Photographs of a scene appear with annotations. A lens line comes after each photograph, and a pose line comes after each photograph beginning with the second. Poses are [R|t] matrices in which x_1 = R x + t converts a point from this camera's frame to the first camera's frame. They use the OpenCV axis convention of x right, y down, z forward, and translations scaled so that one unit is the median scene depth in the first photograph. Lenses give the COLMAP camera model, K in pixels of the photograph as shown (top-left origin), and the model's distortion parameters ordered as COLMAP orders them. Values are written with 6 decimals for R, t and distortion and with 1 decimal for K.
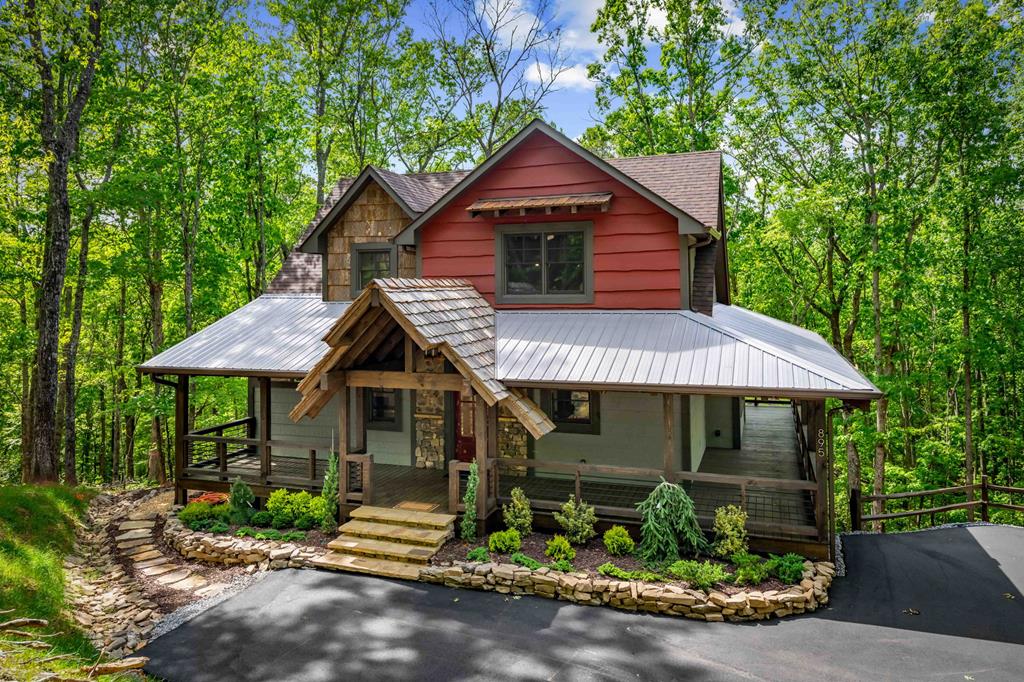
lens RADIAL K [[681.8, 0, 520.6], [0, 681.8, 340.2], [0, 0, 1]] dist [0.020431, -0.007000]
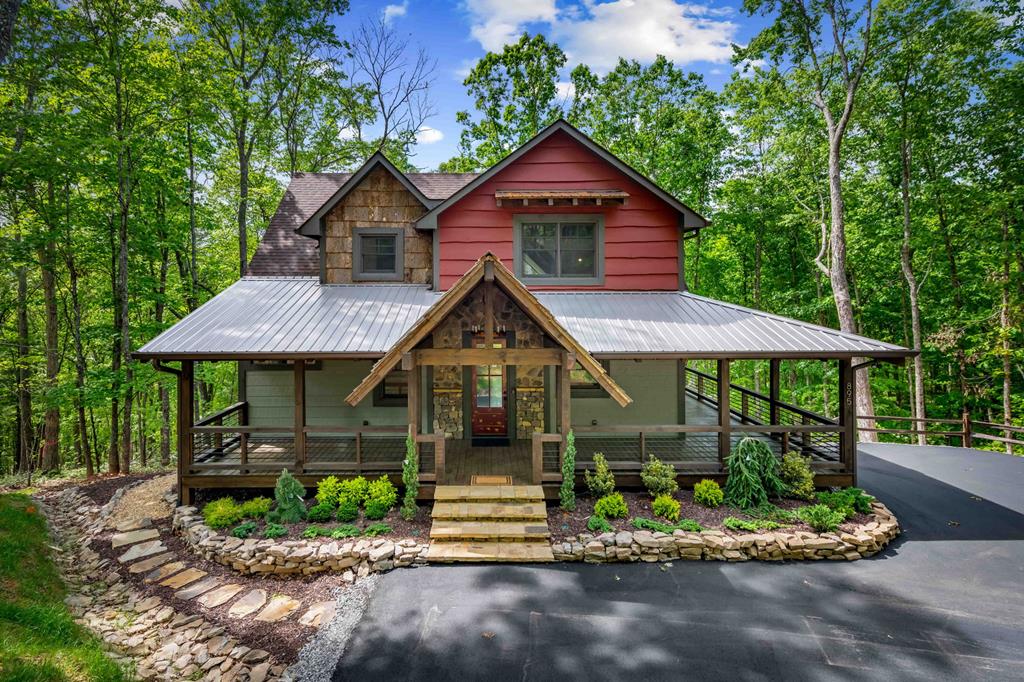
lens RADIAL K [[482.9, 0, 508.8], [0, 482.9, 323.9], [0, 0, 1]] dist [0.006159, 0.001873]
pose [[0.945073, -0.015936, 0.326471, -0.366512], [0.017604, 0.999843, -0.002156, 0.012543], [-0.326386, 0.007785, 0.945205, 0.315022]]
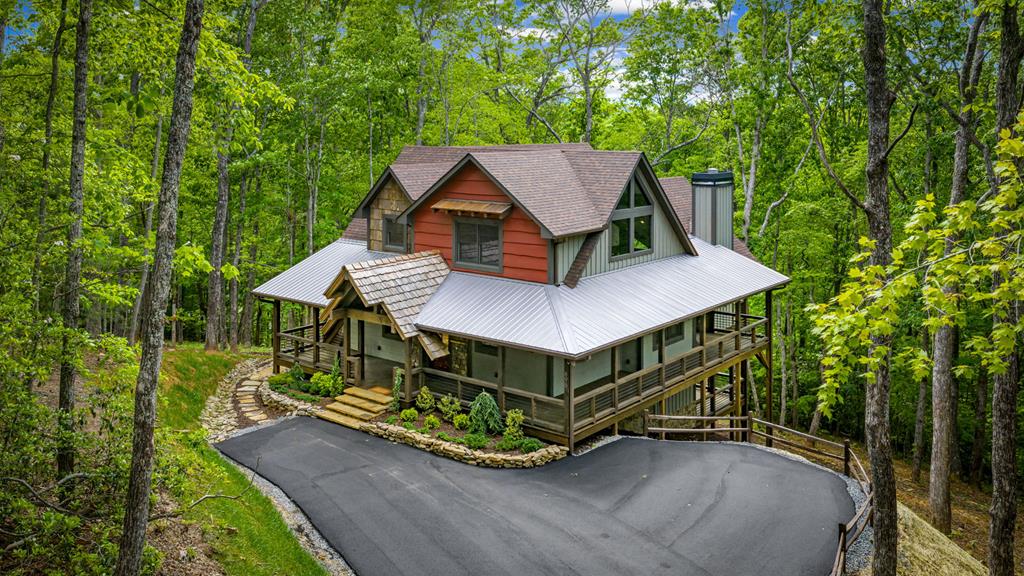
lens RADIAL K [[792.3, 0, 514.3], [0, 792.3, 277.8], [0, 0, 1]] dist [0.053021, 0.000325]
pose [[0.949517, 0.065766, -0.306745, 0.777504], [-0.034631, 0.993777, 0.105866, -0.268102], [0.311798, -0.089899, 0.945886, -0.779315]]
